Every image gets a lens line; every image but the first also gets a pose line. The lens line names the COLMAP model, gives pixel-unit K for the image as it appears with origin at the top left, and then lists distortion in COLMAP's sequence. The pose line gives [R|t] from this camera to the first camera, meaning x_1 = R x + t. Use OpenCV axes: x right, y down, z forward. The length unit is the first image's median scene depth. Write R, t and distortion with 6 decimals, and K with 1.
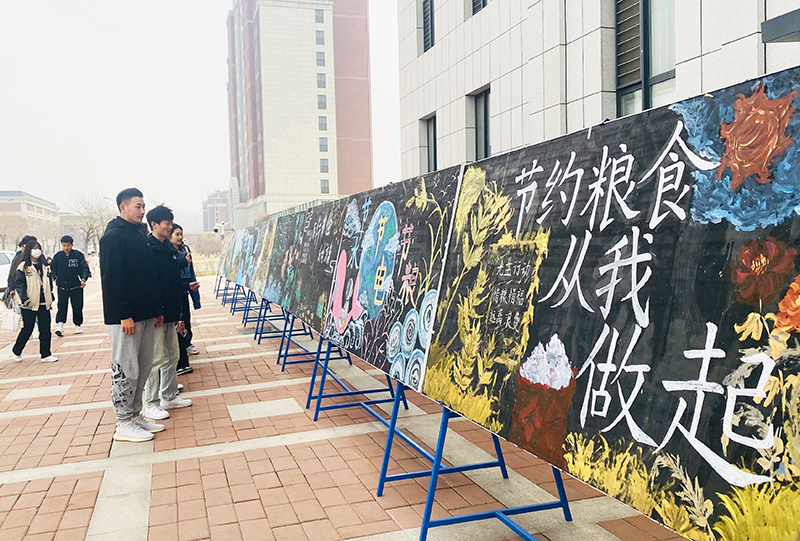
lens RADIAL K [[713.8, 0, 399.5], [0, 713.8, 269.4], [0, 0, 1]] dist [0.028304, -0.013195]
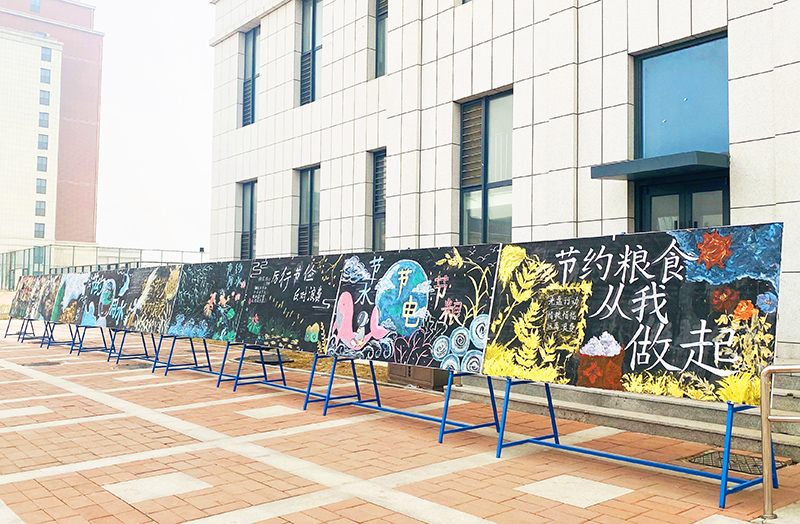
lens RADIAL K [[692.0, 0, 400.2], [0, 692.0, 263.1], [0, 0, 1]] dist [0.016587, -0.014580]
pose [[0.916491, 0.055909, 0.396128, -1.182921], [-0.020184, 0.995387, -0.093789, 0.096385], [-0.399545, 0.077962, 0.913393, -0.656779]]
